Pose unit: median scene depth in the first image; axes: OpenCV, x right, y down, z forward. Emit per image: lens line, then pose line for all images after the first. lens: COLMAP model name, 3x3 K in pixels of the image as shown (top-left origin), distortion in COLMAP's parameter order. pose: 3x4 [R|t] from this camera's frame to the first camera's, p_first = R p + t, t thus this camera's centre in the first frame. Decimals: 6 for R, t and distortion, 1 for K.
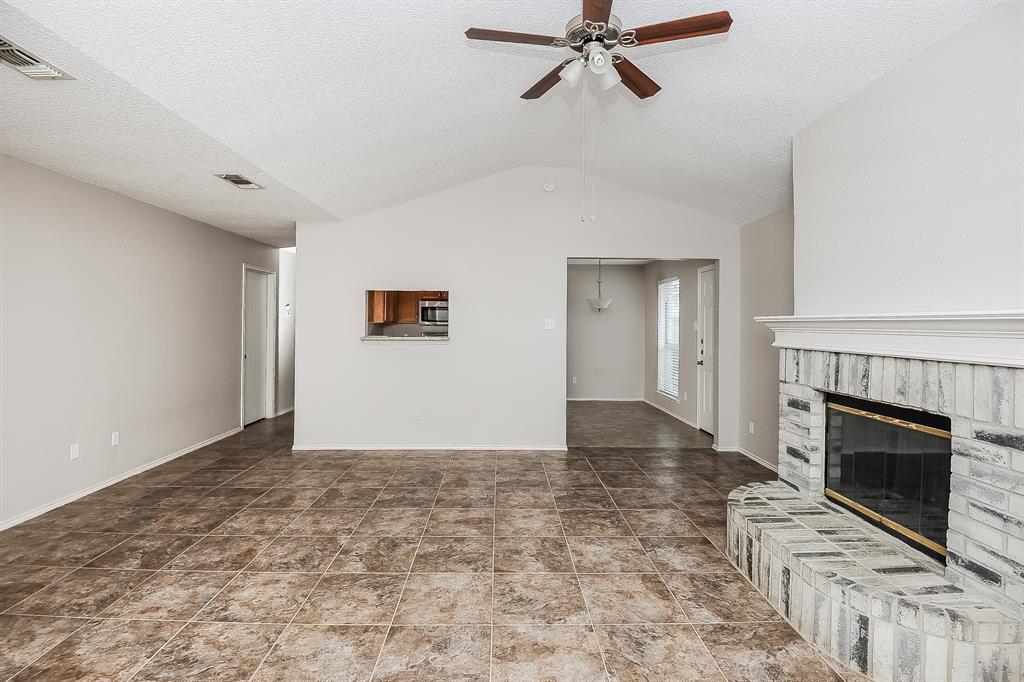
lens RADIAL K [[494.1, 0, 509.9], [0, 494.1, 319.6], [0, 0, 1]] dist [-0.047628, -0.000835]
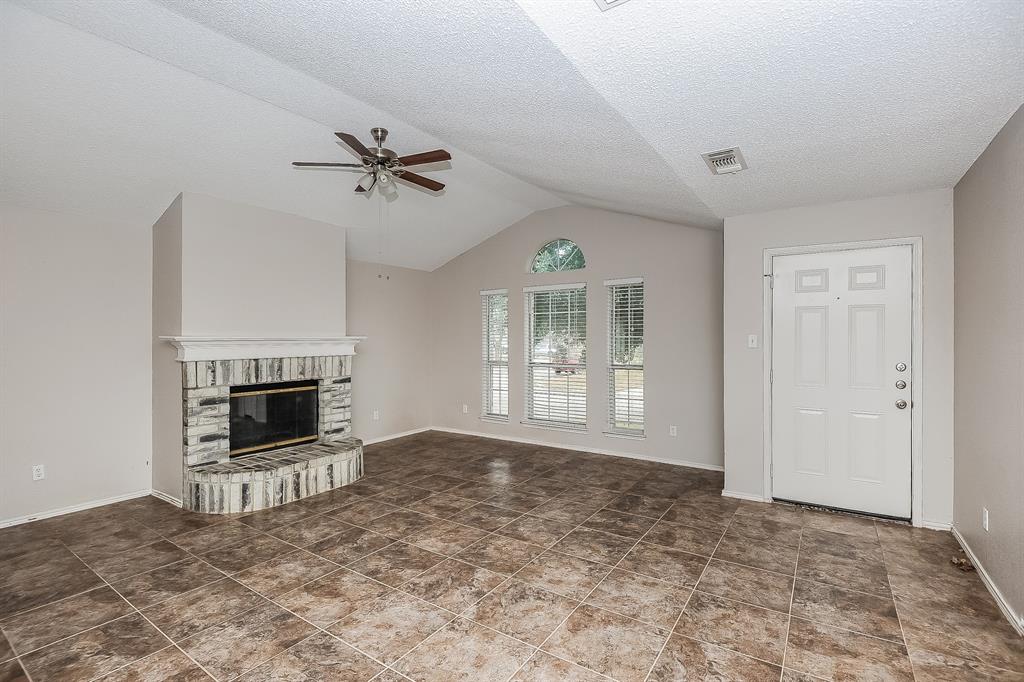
lens RADIAL K [[474.8, 0, 509.3], [0, 474.8, 335.5], [0, 0, 1]] dist [0.014595, -0.021078]
pose [[-0.820820, -0.001185, 0.571186, -1.020256], [-0.006993, 0.999944, -0.007975, -0.006440], [-0.571144, -0.010540, -0.820782, 1.940726]]
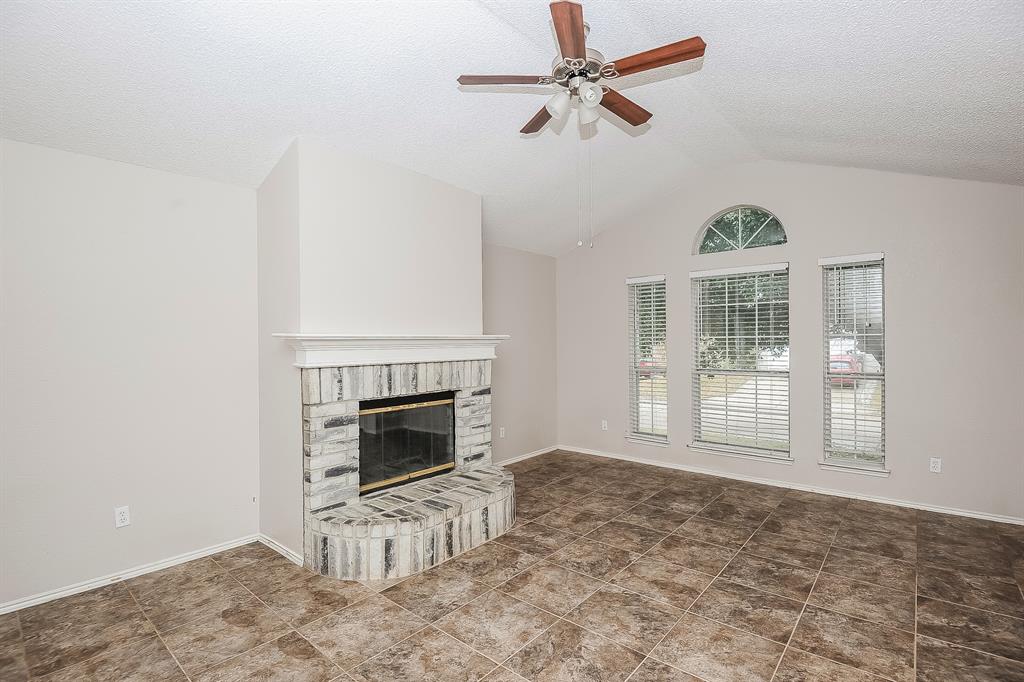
lens RADIAL K [[485.0, 0, 512.0], [0, 485.0, 341.0], [0, 0, 1]] dist [0.018844, -0.032727]
pose [[-0.753390, -0.004179, 0.657560, -0.404822], [-0.005304, 0.999986, 0.000279, 0.006244], [-0.657552, -0.003277, -0.753402, 1.822731]]
